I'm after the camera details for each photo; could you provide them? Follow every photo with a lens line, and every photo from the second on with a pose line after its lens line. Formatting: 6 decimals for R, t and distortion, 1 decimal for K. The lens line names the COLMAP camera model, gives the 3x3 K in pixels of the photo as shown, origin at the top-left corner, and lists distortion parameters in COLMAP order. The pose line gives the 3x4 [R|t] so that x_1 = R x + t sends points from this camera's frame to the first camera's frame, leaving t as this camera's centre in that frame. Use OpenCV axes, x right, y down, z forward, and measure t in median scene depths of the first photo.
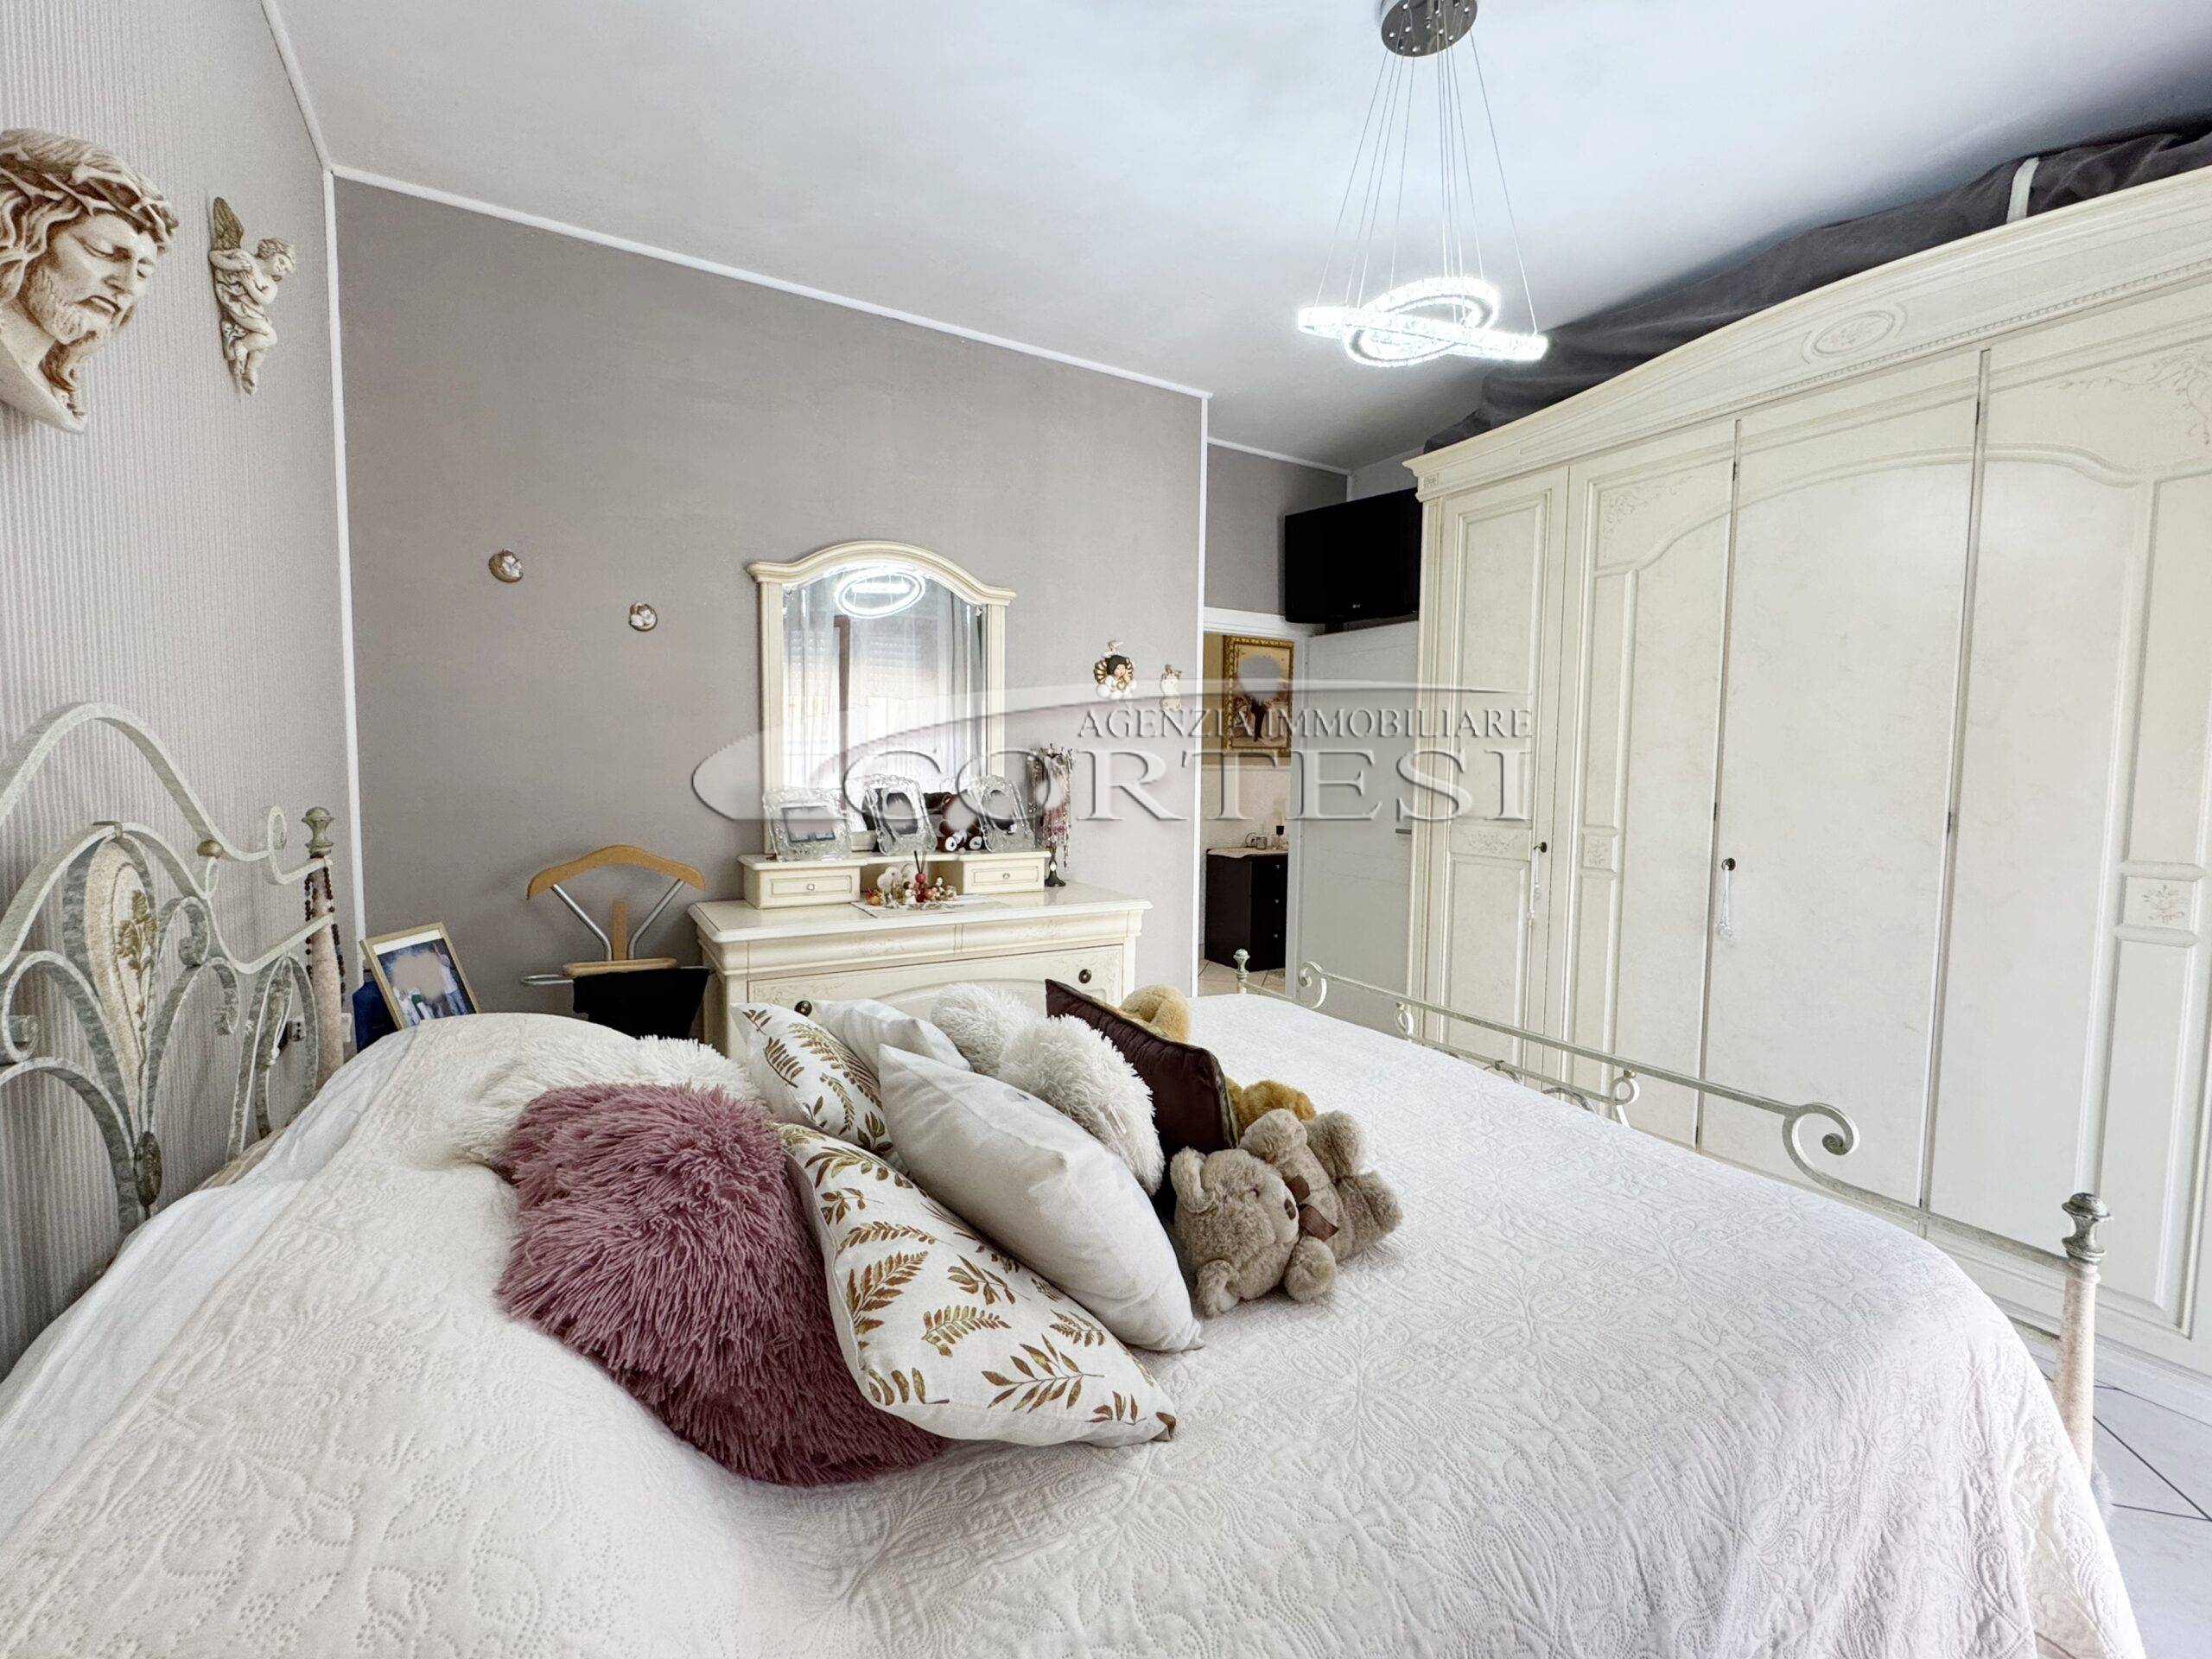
lens RADIAL K [[916.5, 0, 1098.1], [0, 916.5, 829.7], [0, 0, 1]] dist [-0.001828, -0.000067]
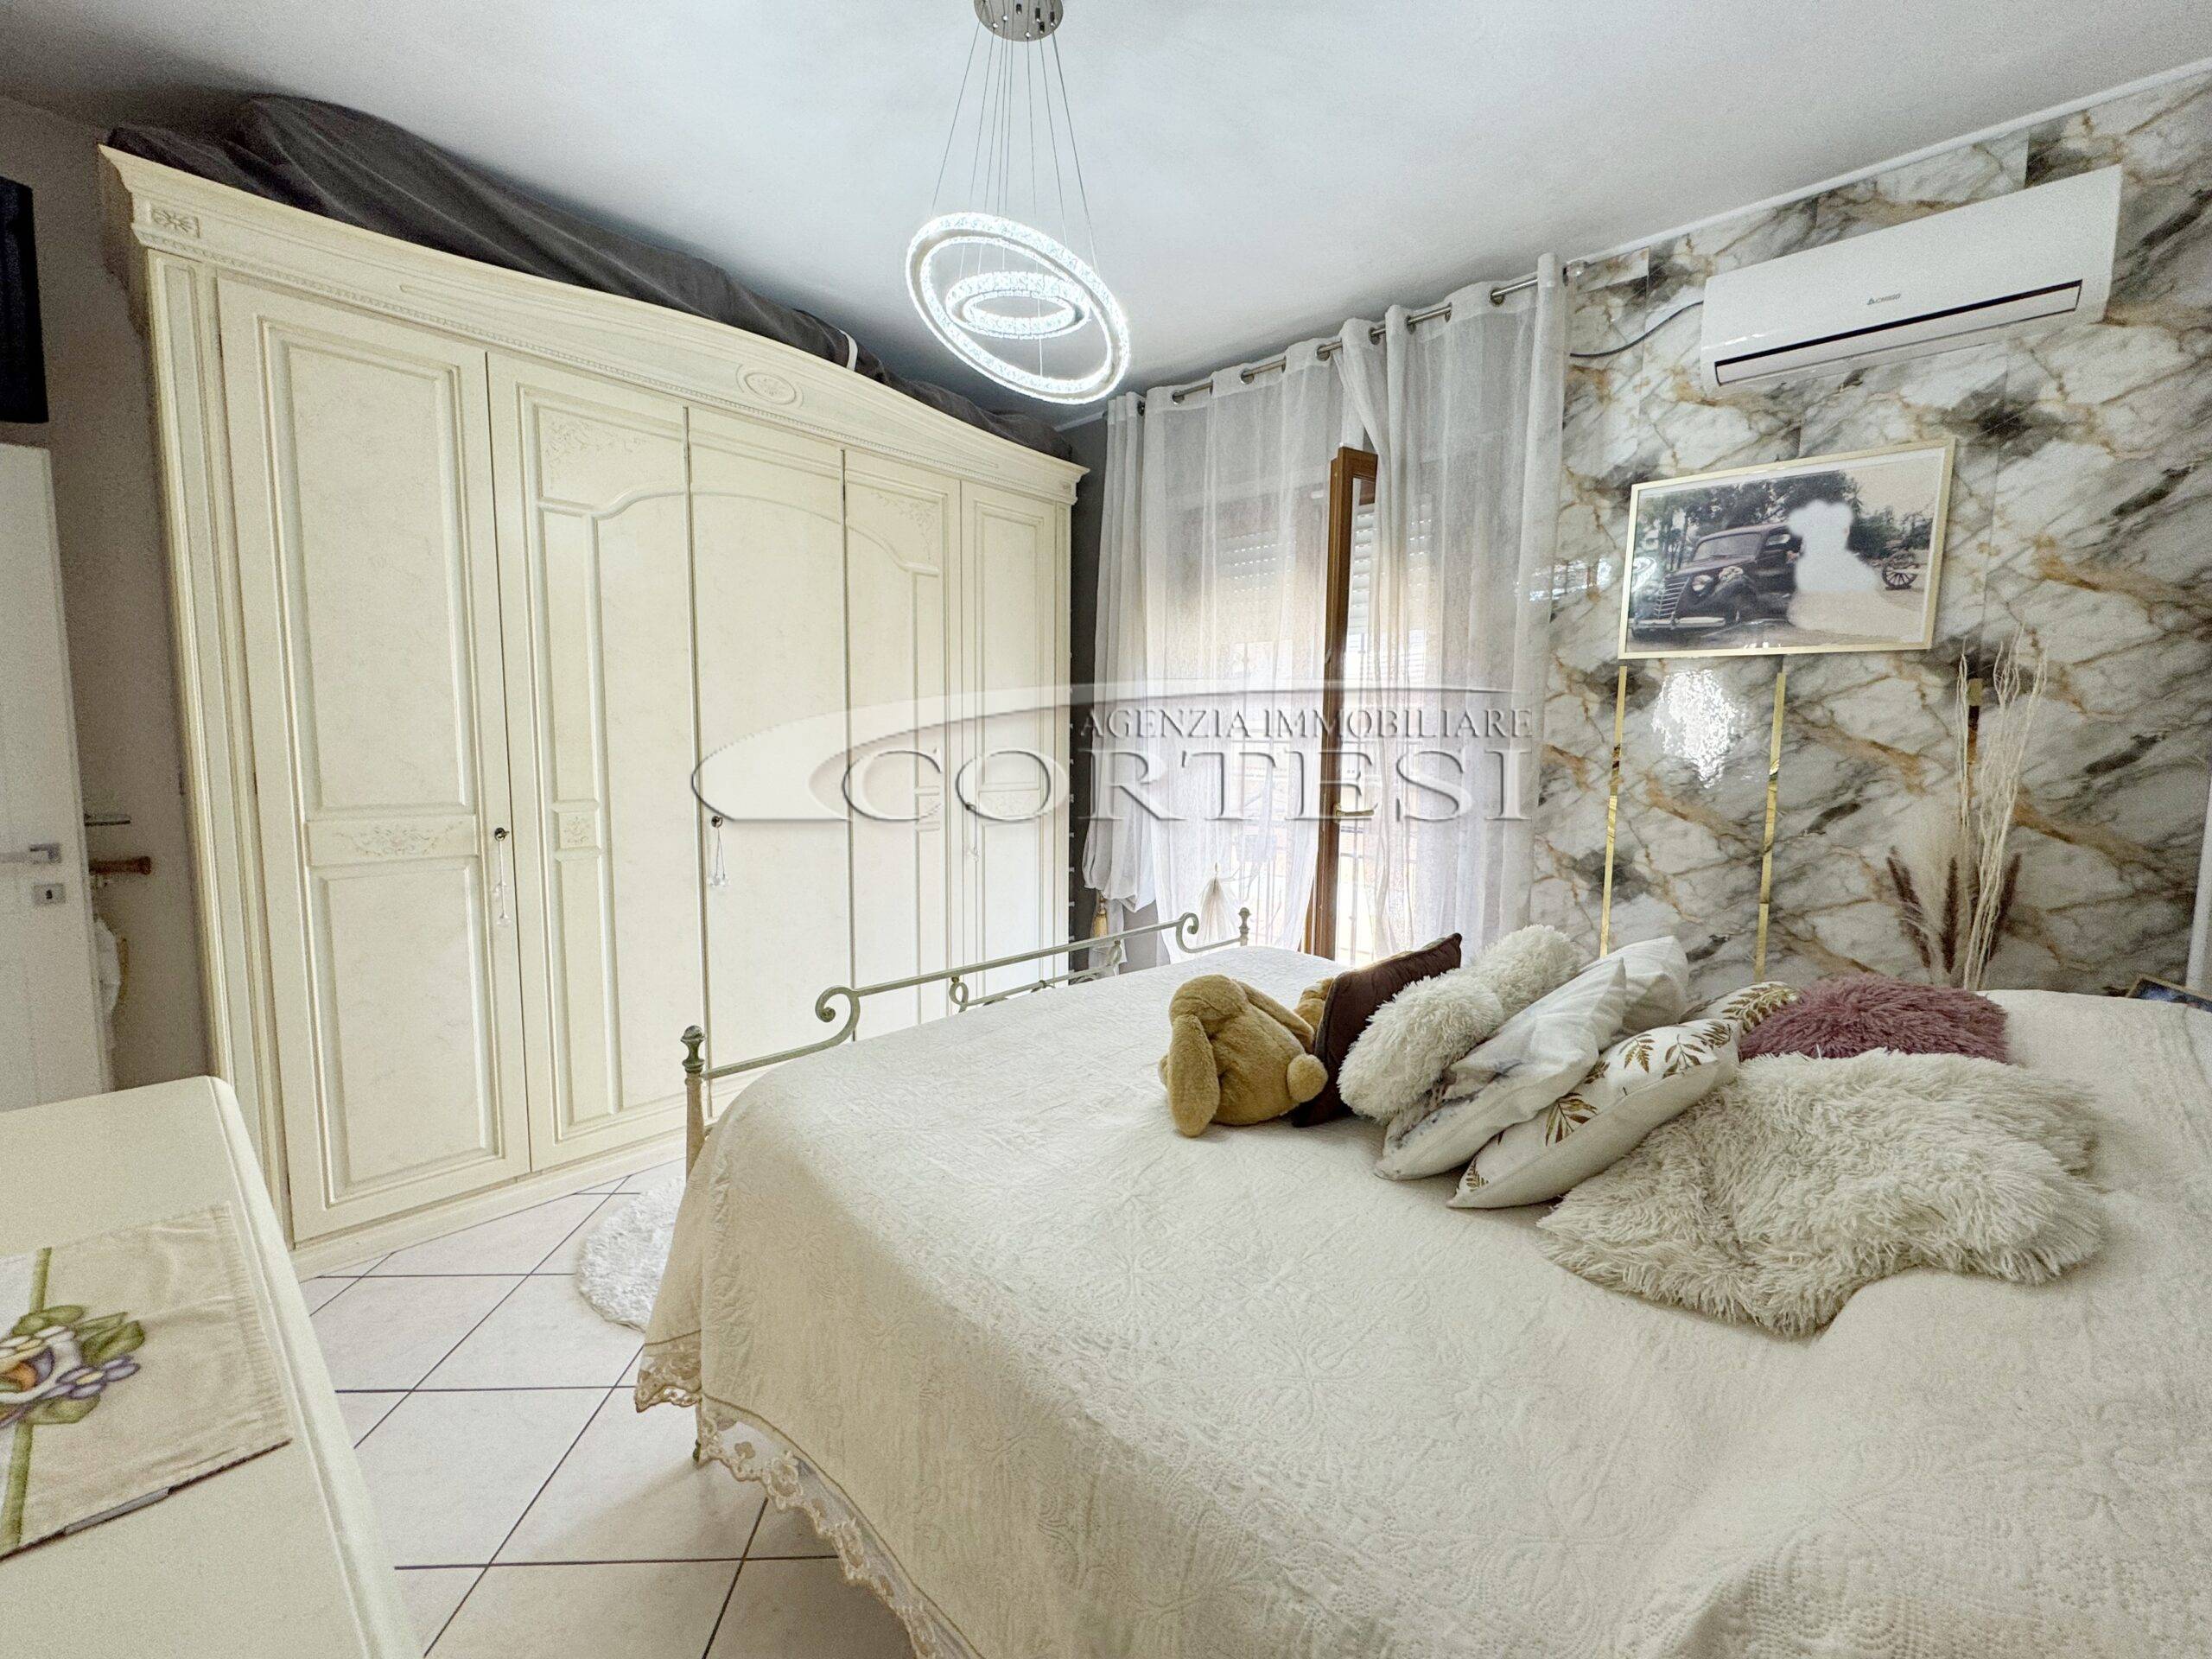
lens RADIAL K [[916.5, 0, 1098.1], [0, 916.5, 829.7], [0, 0, 1]] dist [-0.001828, -0.000067]
pose [[-0.295977, -0.111086, 0.948714, -0.410012], [0.053493, 0.989728, 0.132577, -0.060961], [-0.953696, 0.089989, -0.286994, 0.713664]]
